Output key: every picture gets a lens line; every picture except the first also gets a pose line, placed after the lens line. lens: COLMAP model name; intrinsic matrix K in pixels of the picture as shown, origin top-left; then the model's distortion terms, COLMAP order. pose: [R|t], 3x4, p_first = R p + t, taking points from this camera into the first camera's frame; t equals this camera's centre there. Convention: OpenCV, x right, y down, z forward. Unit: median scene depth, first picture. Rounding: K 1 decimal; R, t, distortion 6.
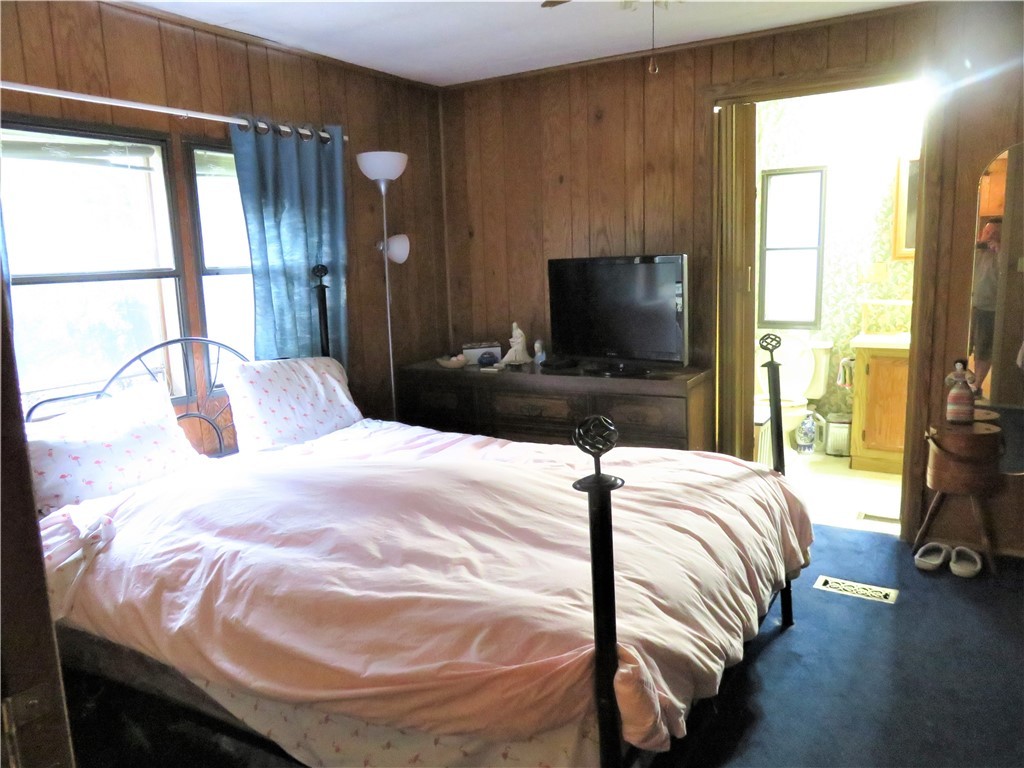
lens RADIAL K [[767.1, 0, 513.1], [0, 767.1, 386.1], [0, 0, 1]] dist [-0.012126, 0.005086]
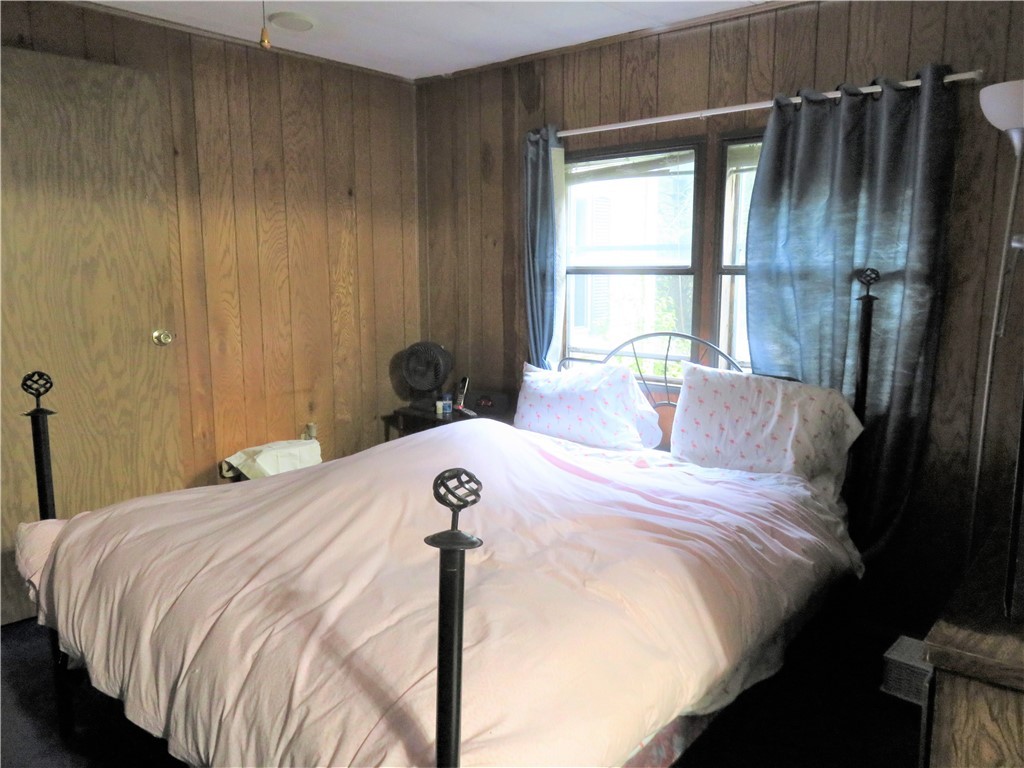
lens RADIAL K [[767.1, 0, 512.8], [0, 767.1, 382.8], [0, 0, 1]] dist [-0.012126, 0.005086]
pose [[-0.180050, 0.181641, -0.966741, 0.647365], [-0.156573, 0.964980, 0.210471, -0.183344], [0.971116, 0.189261, -0.145304, 0.951552]]
